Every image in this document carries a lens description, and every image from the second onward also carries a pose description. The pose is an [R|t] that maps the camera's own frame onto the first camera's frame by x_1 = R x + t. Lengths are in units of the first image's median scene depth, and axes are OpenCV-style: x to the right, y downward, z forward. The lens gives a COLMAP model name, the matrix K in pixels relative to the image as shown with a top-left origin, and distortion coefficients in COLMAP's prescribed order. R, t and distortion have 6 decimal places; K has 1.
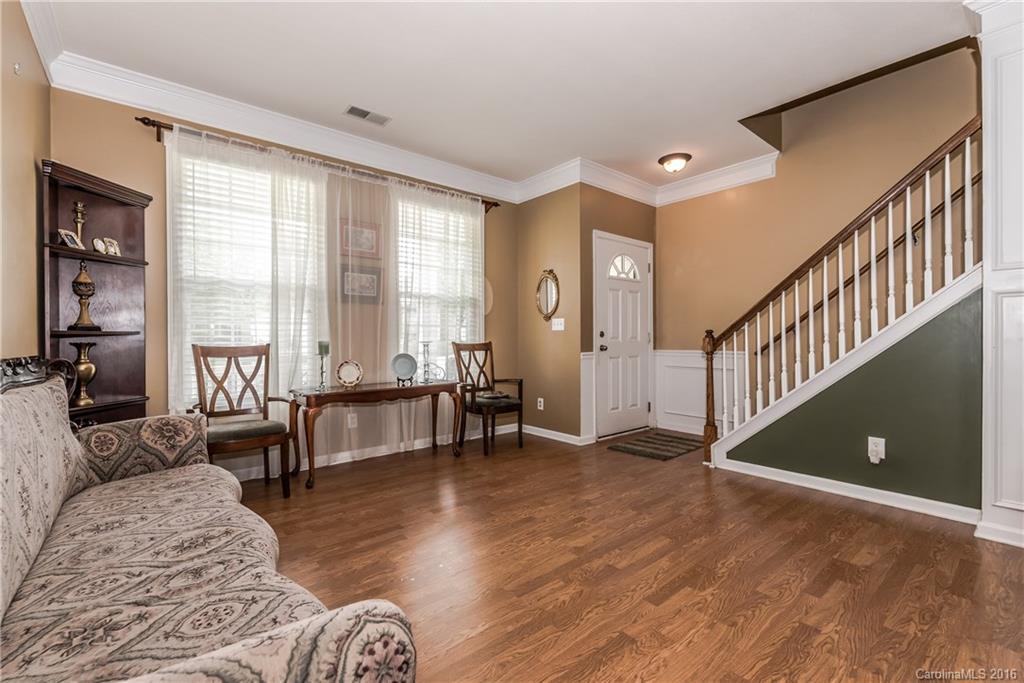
lens RADIAL K [[441.7, 0, 511.9], [0, 441.7, 335.5], [0, 0, 1]] dist [-0.000892, -0.000466]
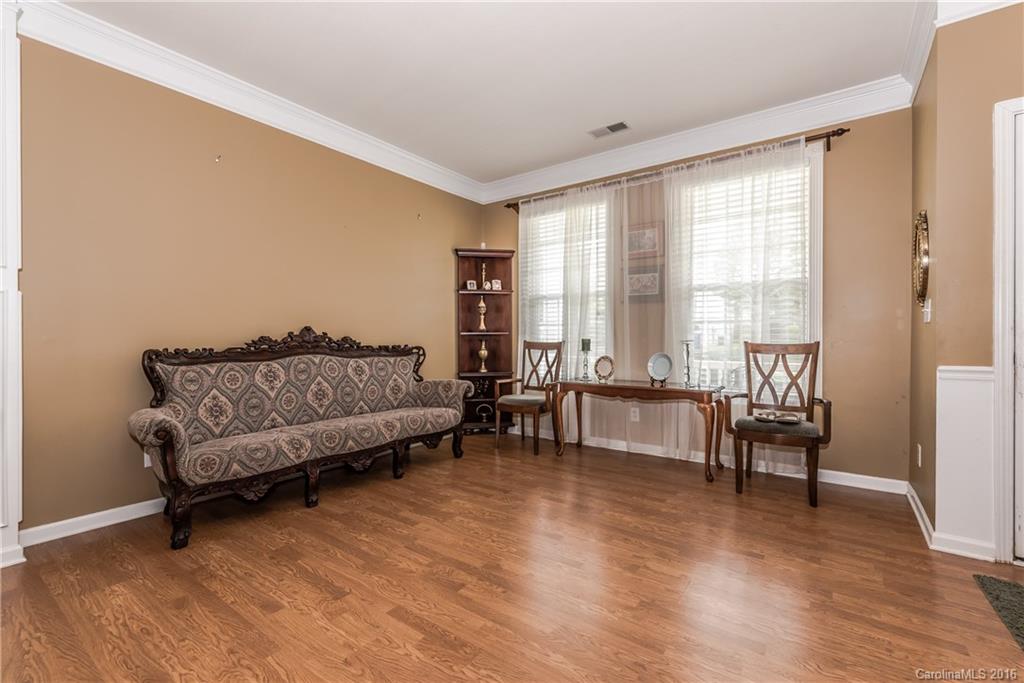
lens RADIAL K [[441.7, 0, 511.9], [0, 441.7, 335.5], [0, 0, 1]] dist [-0.000892, -0.000466]
pose [[0.245541, 0.001599, -0.969385, 0.580311], [0.007176, 0.999968, 0.003467, -0.002339], [0.969360, -0.007807, 0.245522, 0.445222]]
